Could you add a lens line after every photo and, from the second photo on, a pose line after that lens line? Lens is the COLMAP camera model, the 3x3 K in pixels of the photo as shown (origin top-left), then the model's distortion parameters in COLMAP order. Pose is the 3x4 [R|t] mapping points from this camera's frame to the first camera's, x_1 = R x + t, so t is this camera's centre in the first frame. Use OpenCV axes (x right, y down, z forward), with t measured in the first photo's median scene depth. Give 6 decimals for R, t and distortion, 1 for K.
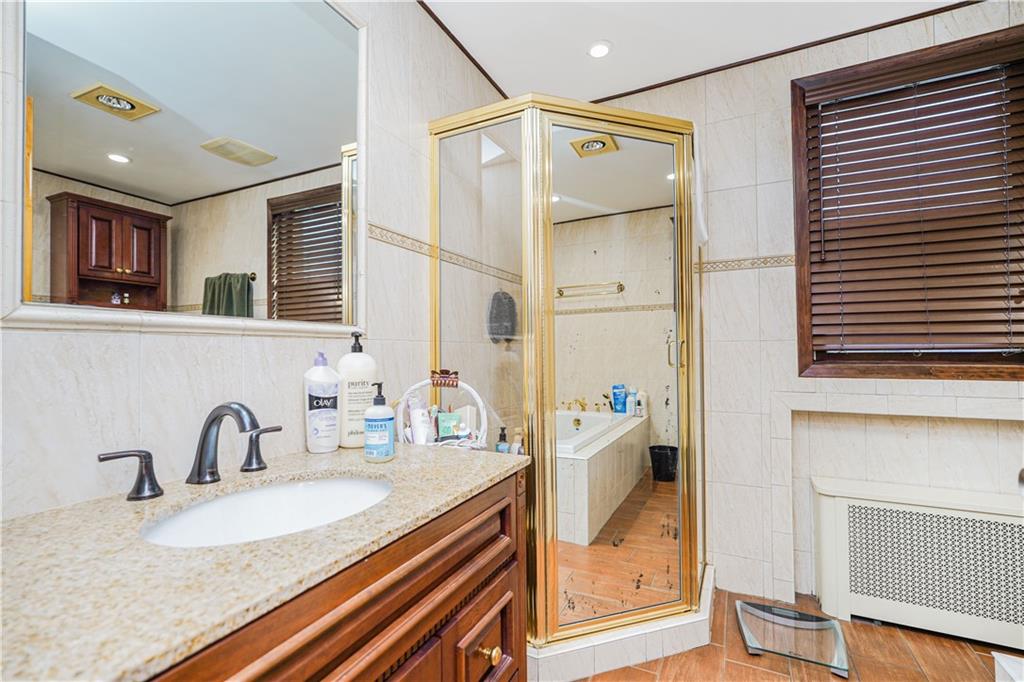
lens RADIAL K [[453.6, 0, 509.9], [0, 453.6, 343.1], [0, 0, 1]] dist [-0.005691, -0.000173]
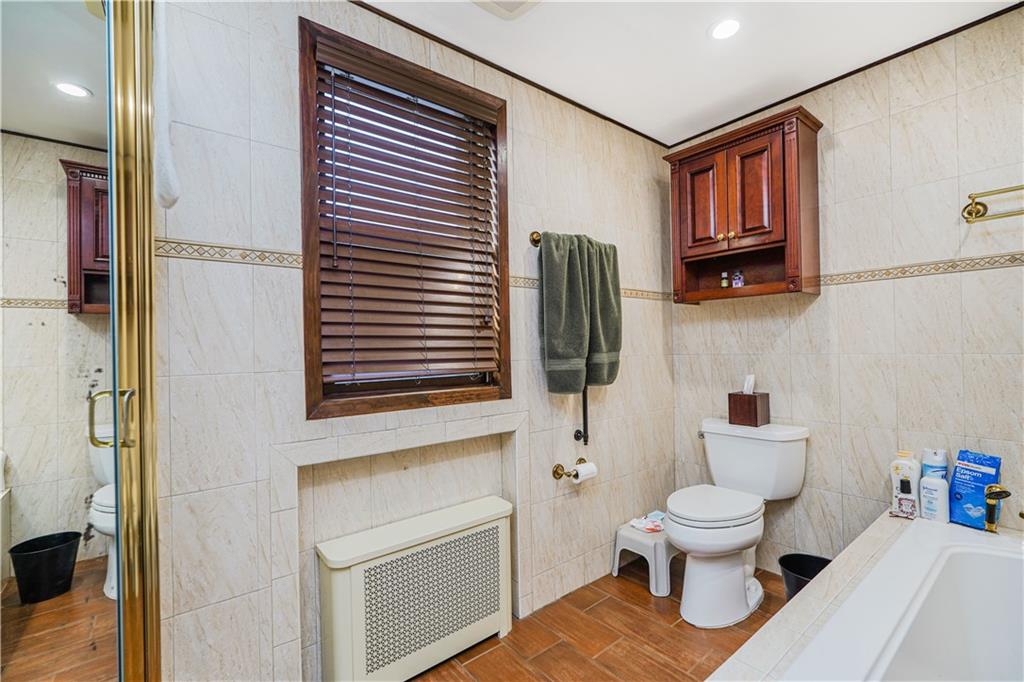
lens RADIAL K [[453.6, 0, 509.9], [0, 453.6, 343.1], [0, 0, 1]] dist [-0.005691, -0.000173]
pose [[0.412186, 0.005817, 0.911081, 0.098365], [-0.001224, 0.999982, -0.005831, -0.047064], [-0.911099, 0.001289, 0.412186, 0.388355]]
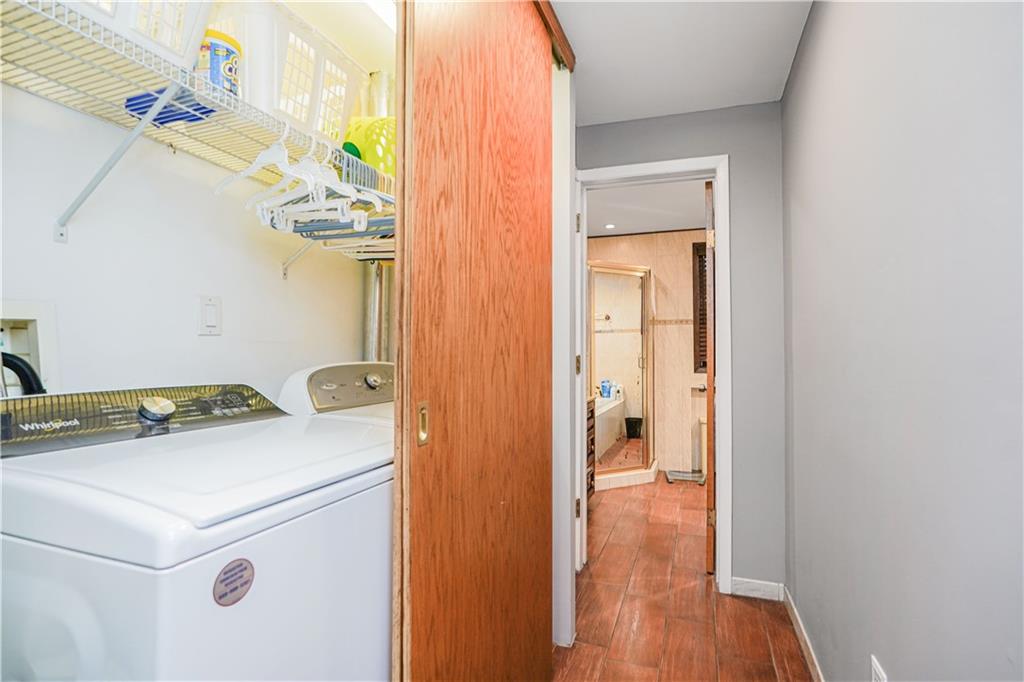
lens RADIAL K [[453.6, 0, 509.9], [0, 453.6, 343.1], [0, 0, 1]] dist [-0.005691, -0.000173]
pose [[0.997674, 0.012498, 0.067004, -0.444702], [-0.012203, 0.999914, -0.004805, -0.053554], [-0.067058, 0.003976, 0.997741, -1.219099]]
